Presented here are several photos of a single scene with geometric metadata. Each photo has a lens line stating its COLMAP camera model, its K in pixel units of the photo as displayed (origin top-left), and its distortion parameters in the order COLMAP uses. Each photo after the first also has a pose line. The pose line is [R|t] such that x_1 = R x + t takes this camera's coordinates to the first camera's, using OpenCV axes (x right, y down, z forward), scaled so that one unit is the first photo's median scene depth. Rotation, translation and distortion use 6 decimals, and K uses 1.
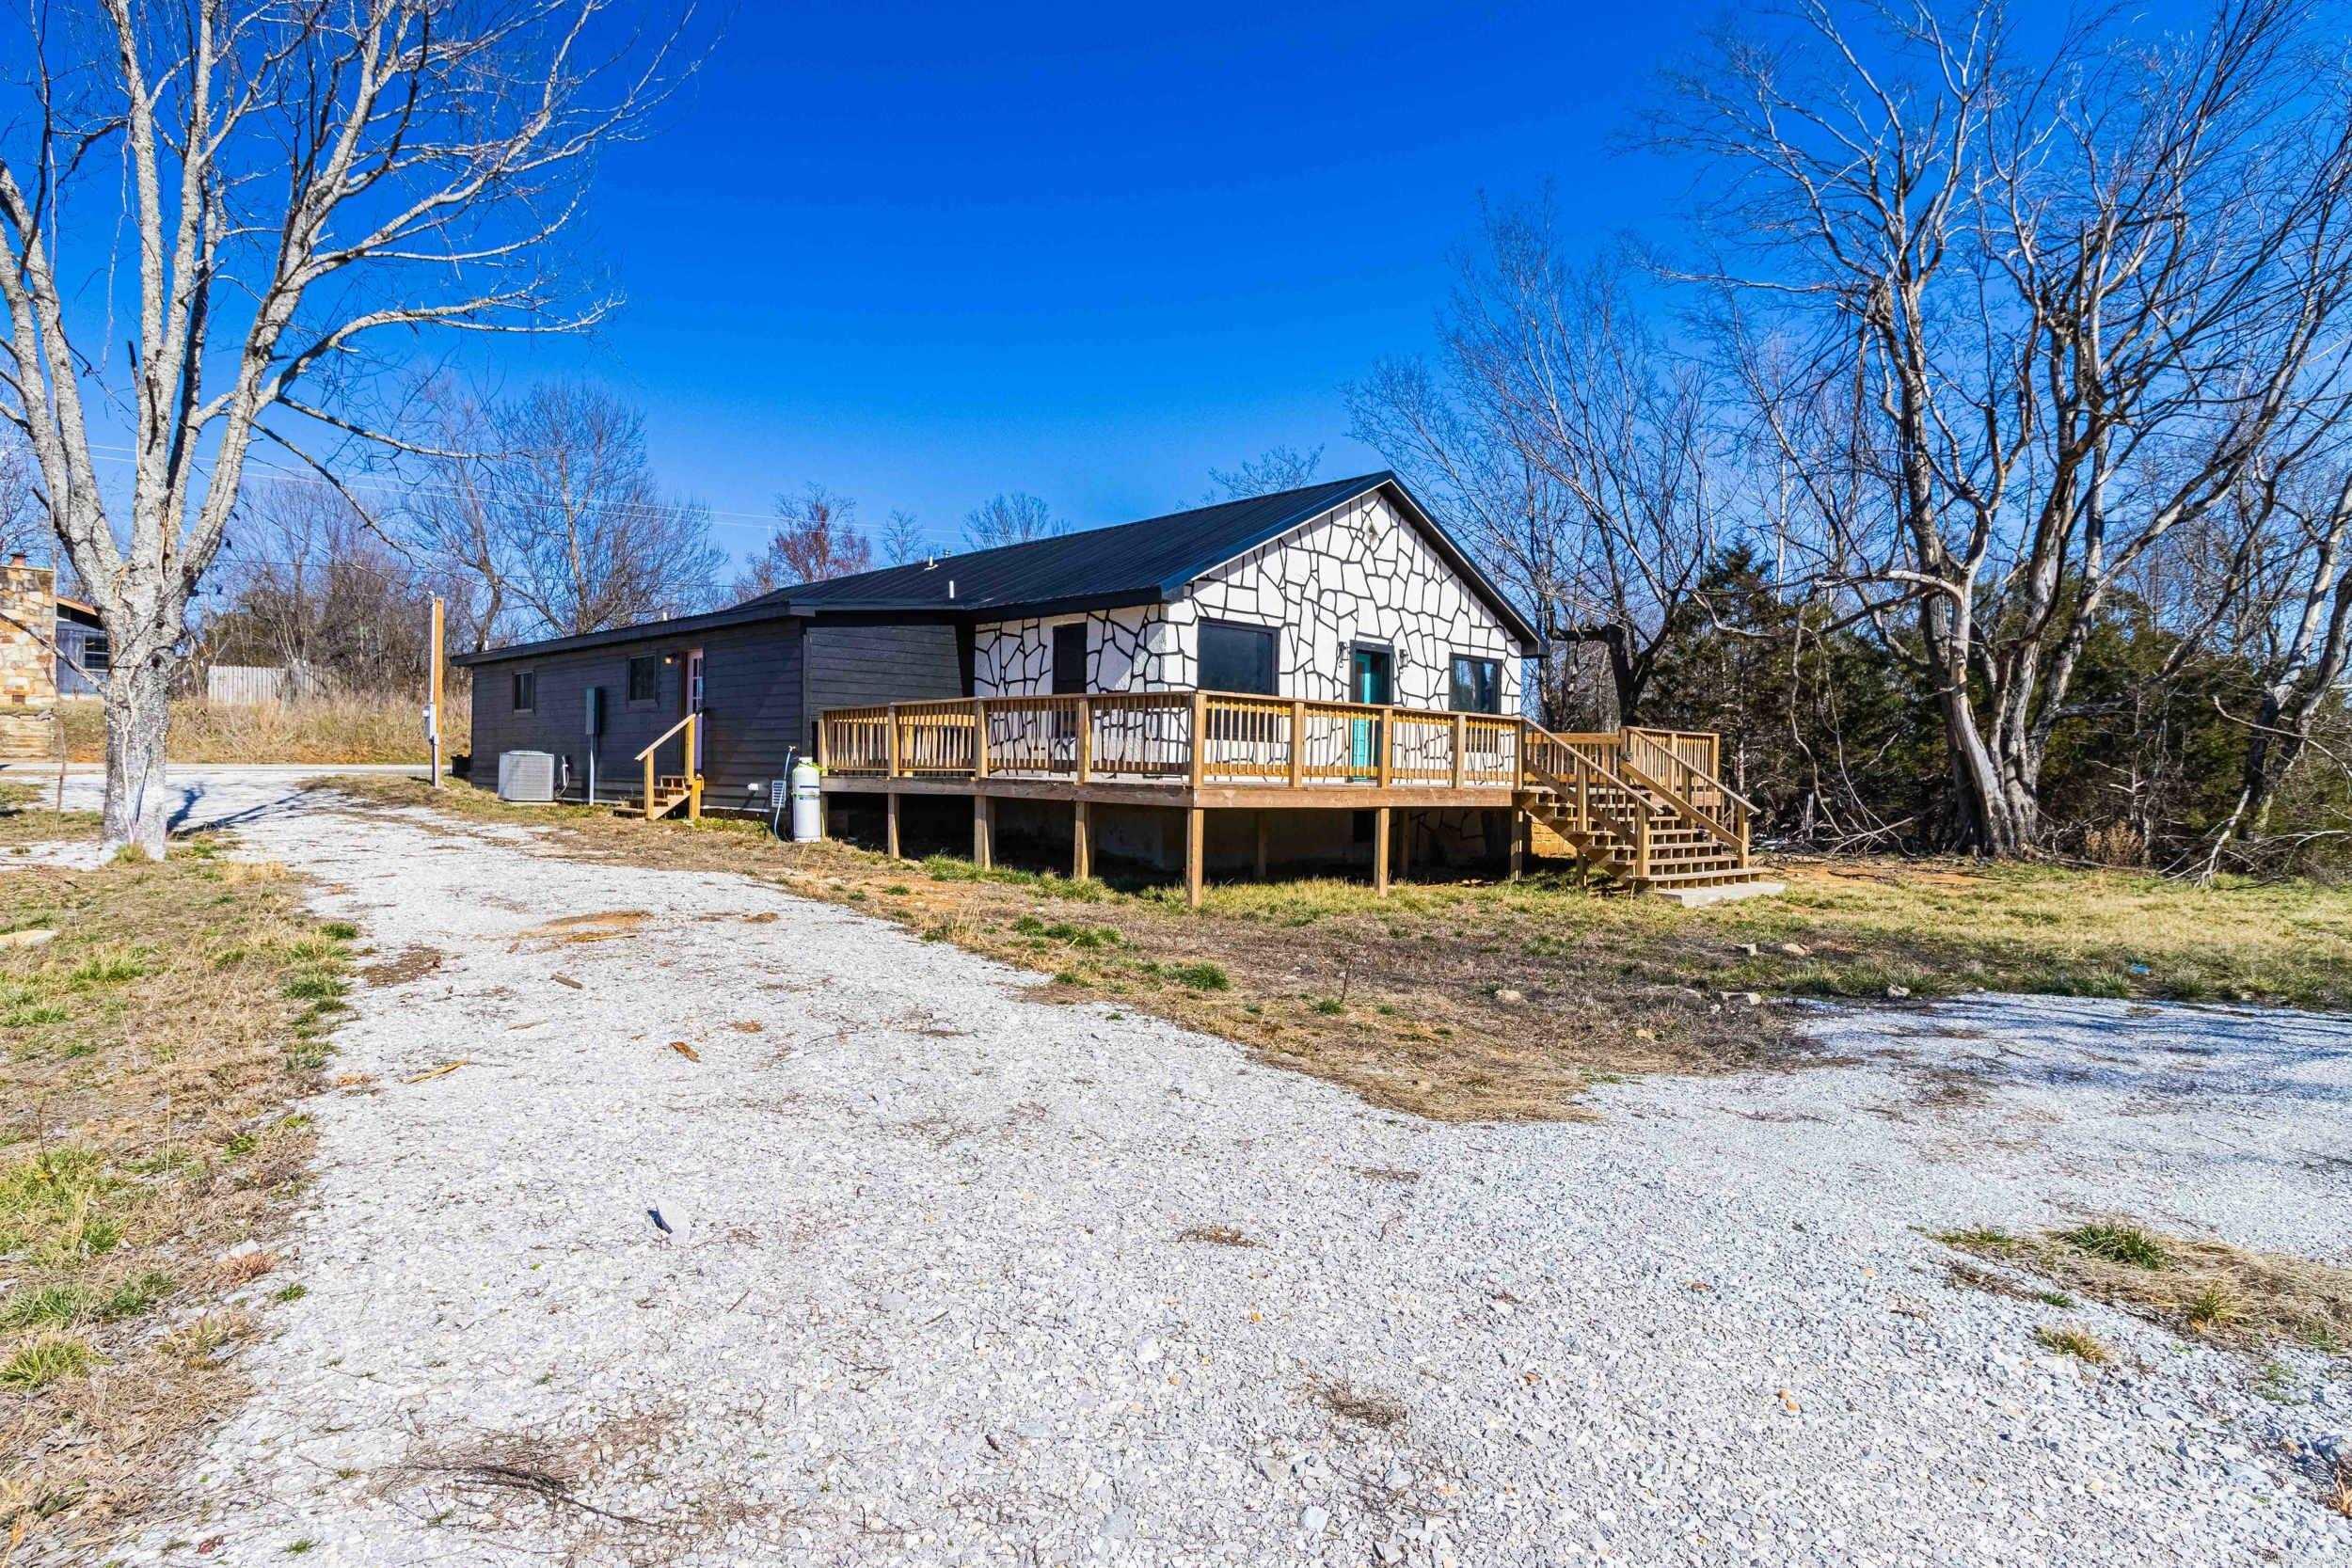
lens RADIAL K [[1344.9, 0, 1171.7], [0, 1344.9, 774.9], [0, 0, 1]] dist [0.010418, 0.002900]
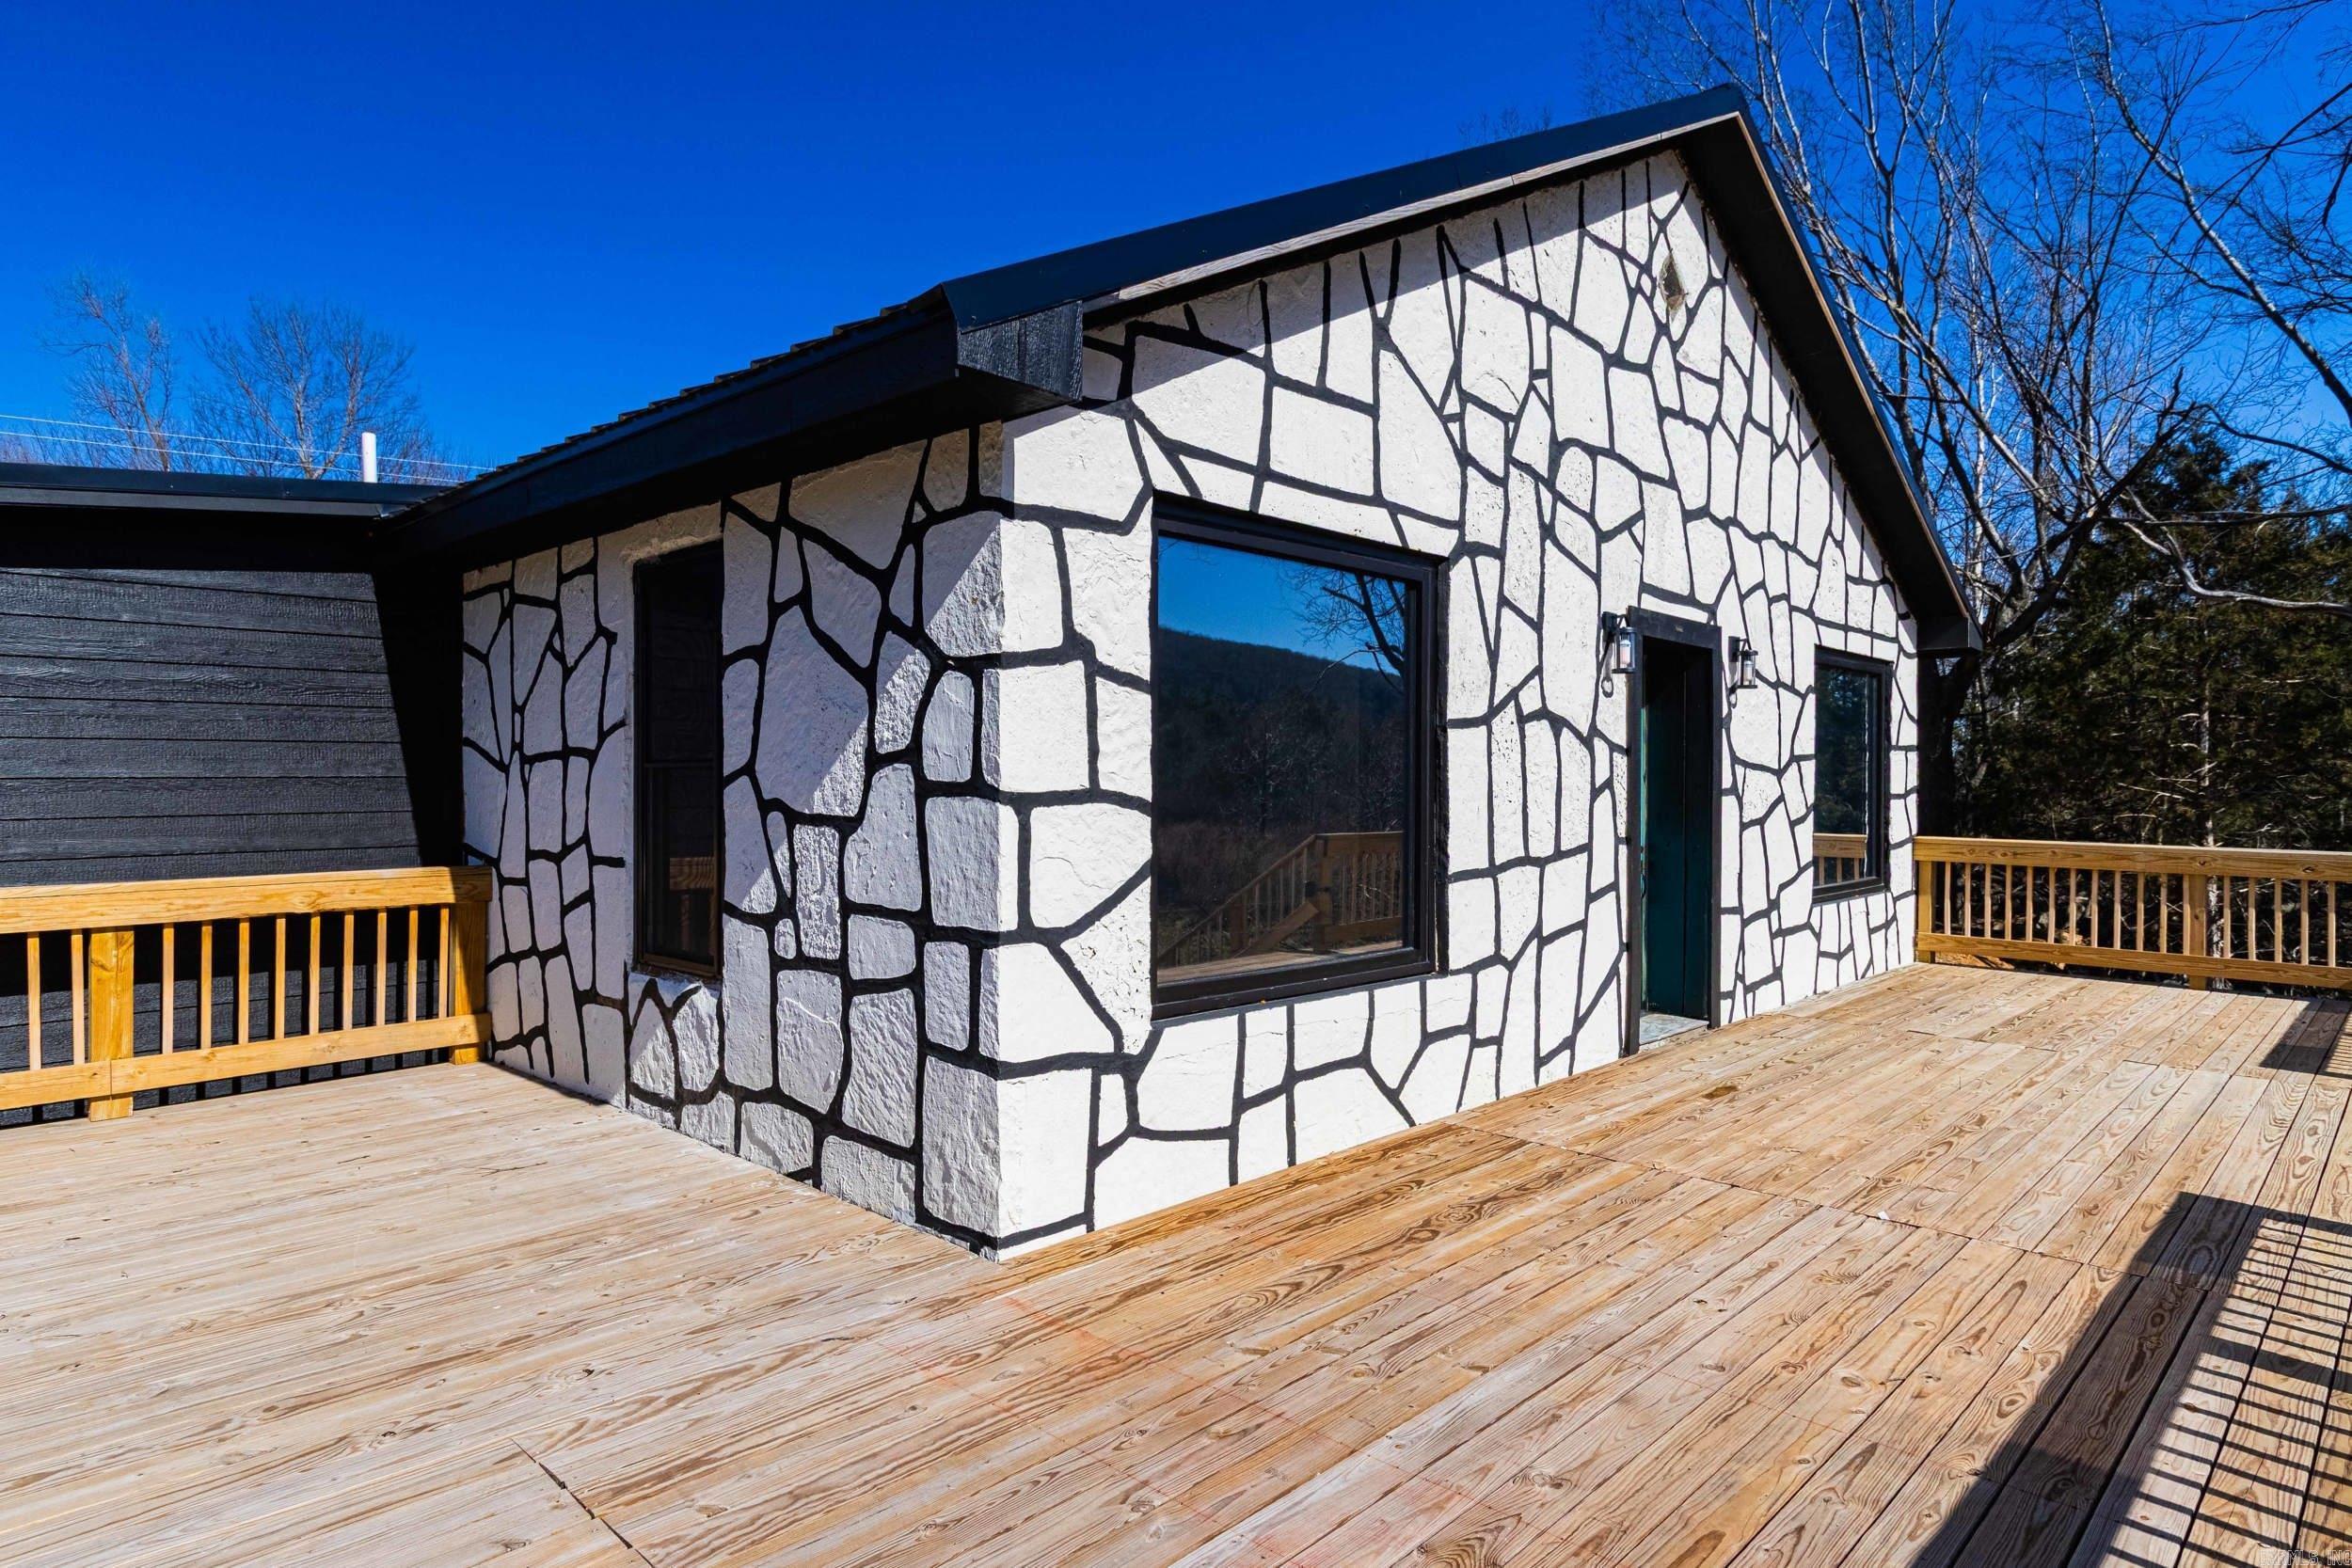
lens RADIAL K [[1344.9, 0, 1183.6], [0, 1344.9, 782.7], [0, 0, 1]] dist [0.010418, 0.002900]
pose [[0.998922, -0.014703, 0.044035, 0.012587], [0.014503, 0.999883, 0.004857, -0.062426], [-0.044102, -0.004213, 0.999018, 0.690666]]
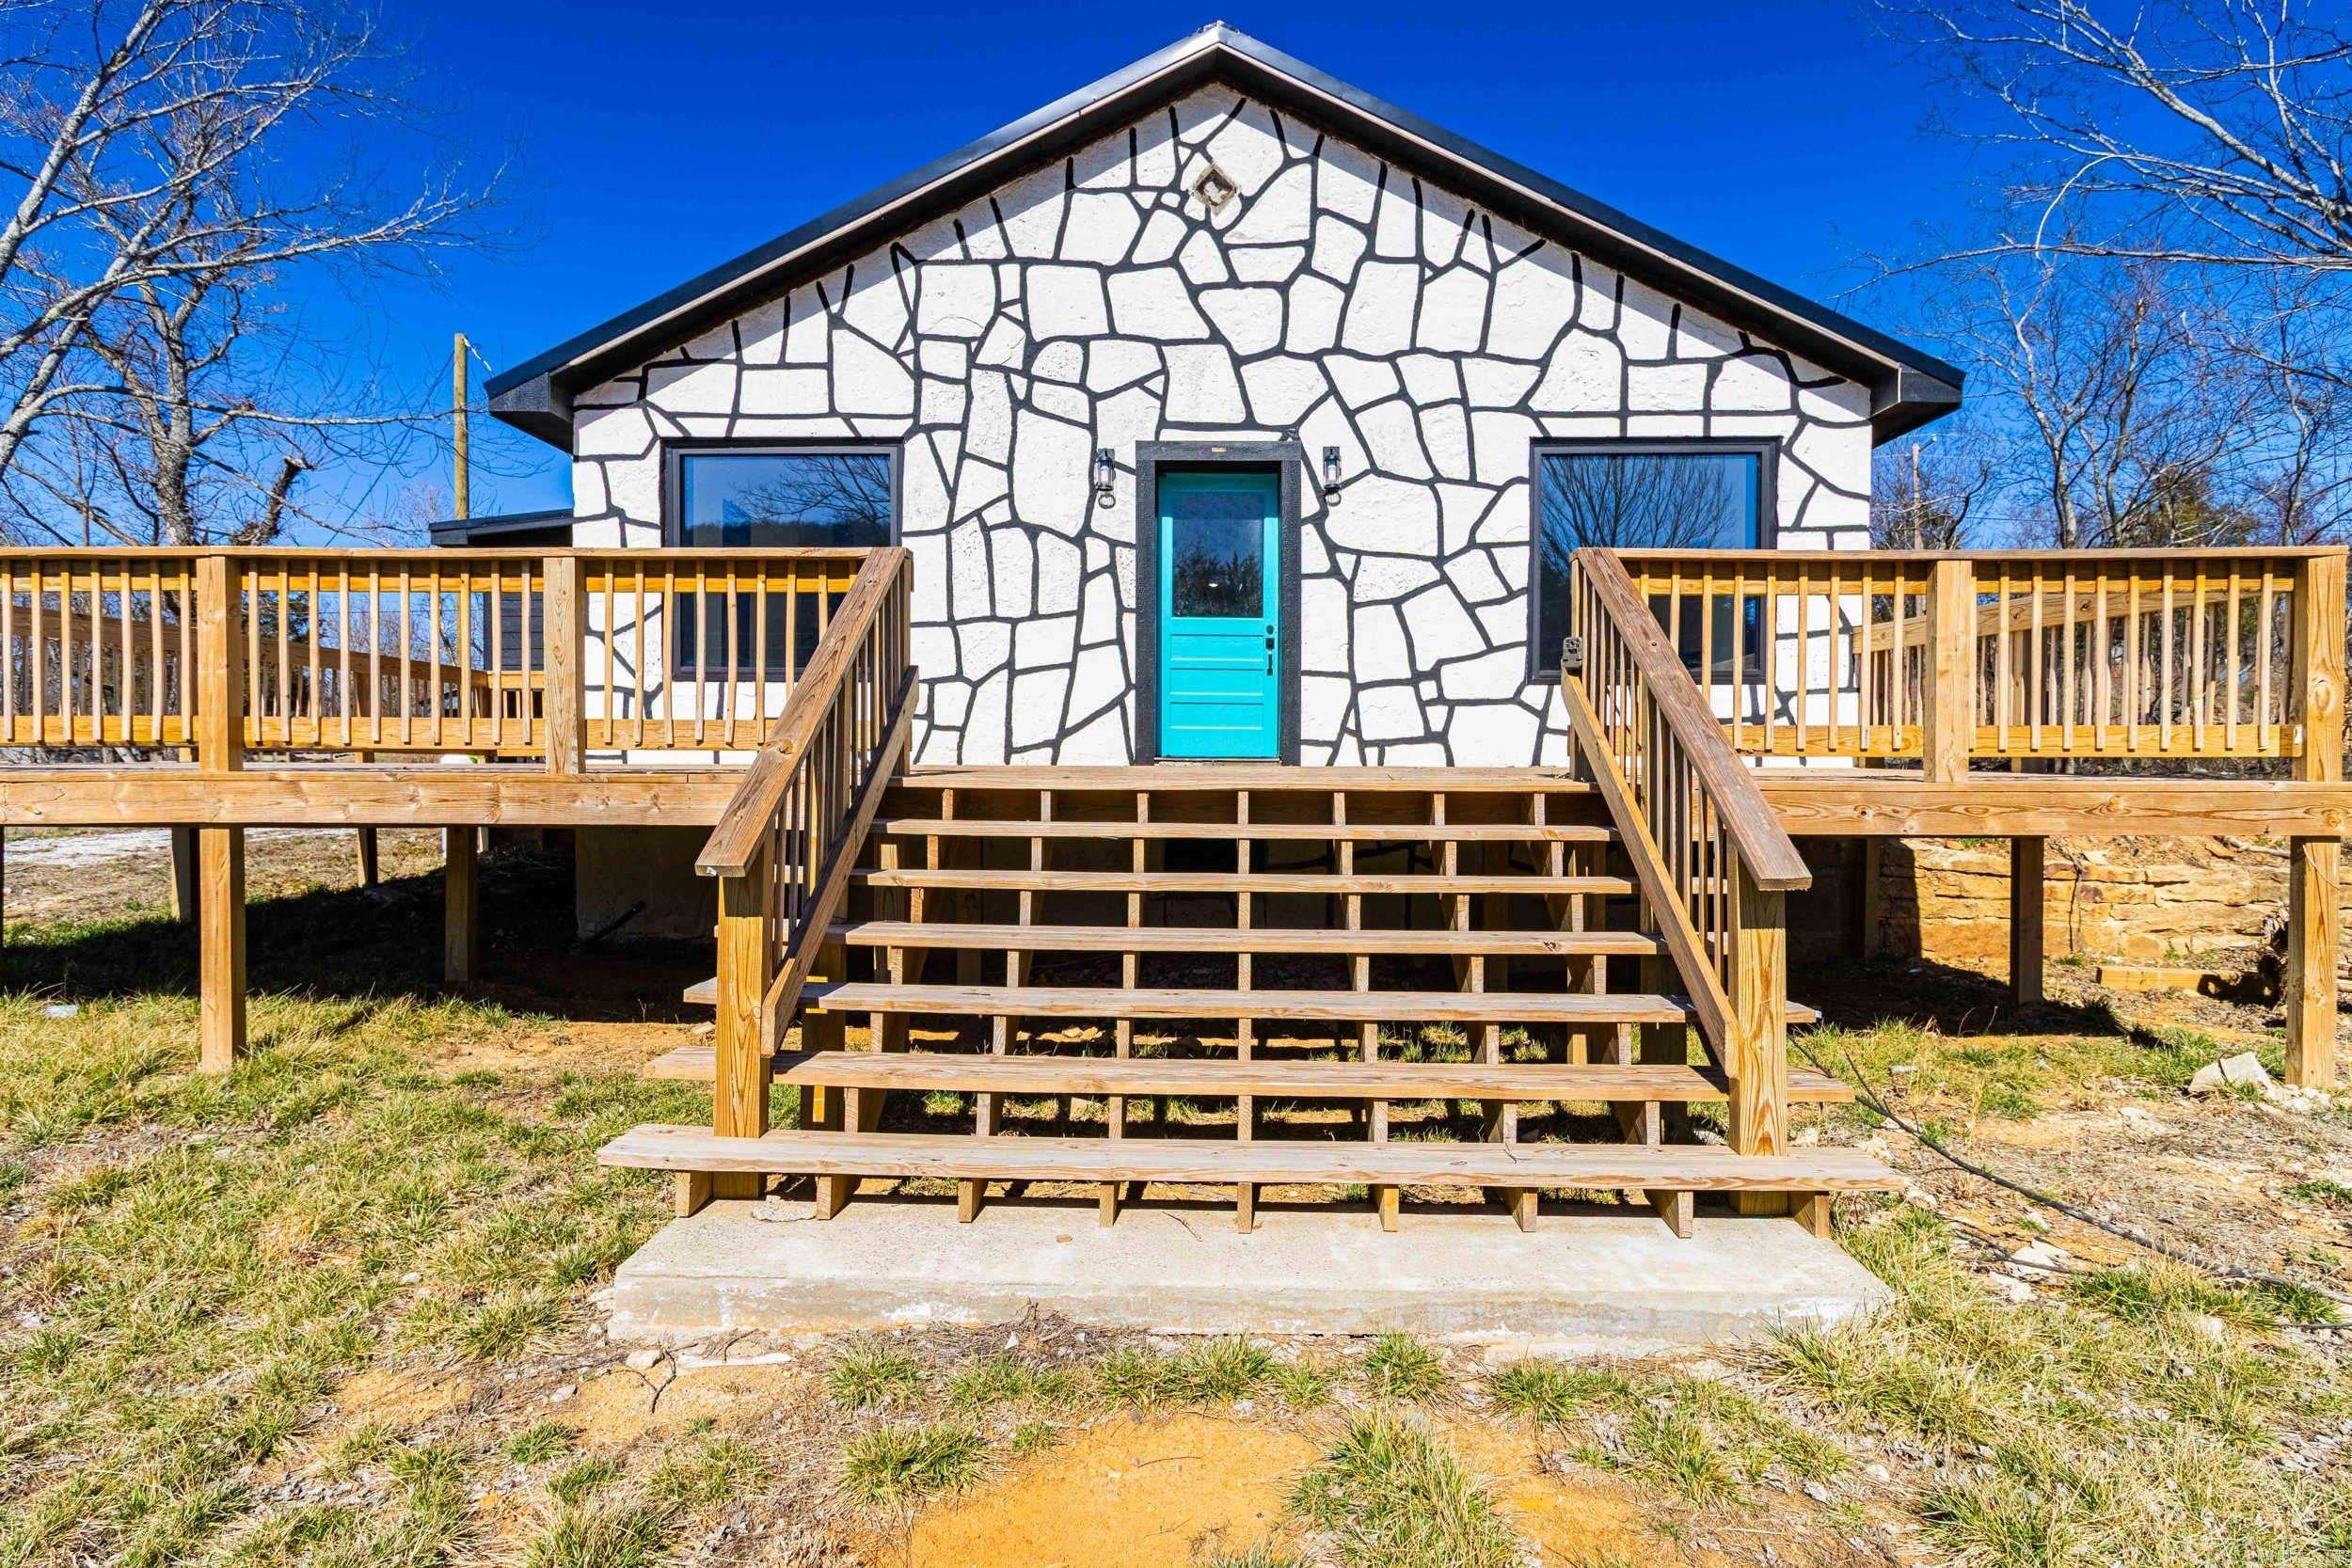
lens RADIAL K [[1344.9, 0, 1191.8], [0, 1344.9, 783.8], [0, 0, 1]] dist [0.010418, 0.002900]
pose [[0.691730, -0.003936, -0.722145, 0.469436], [0.010530, 0.999934, 0.004636, 0.010538], [0.722079, -0.010811, 0.691726, 0.710059]]
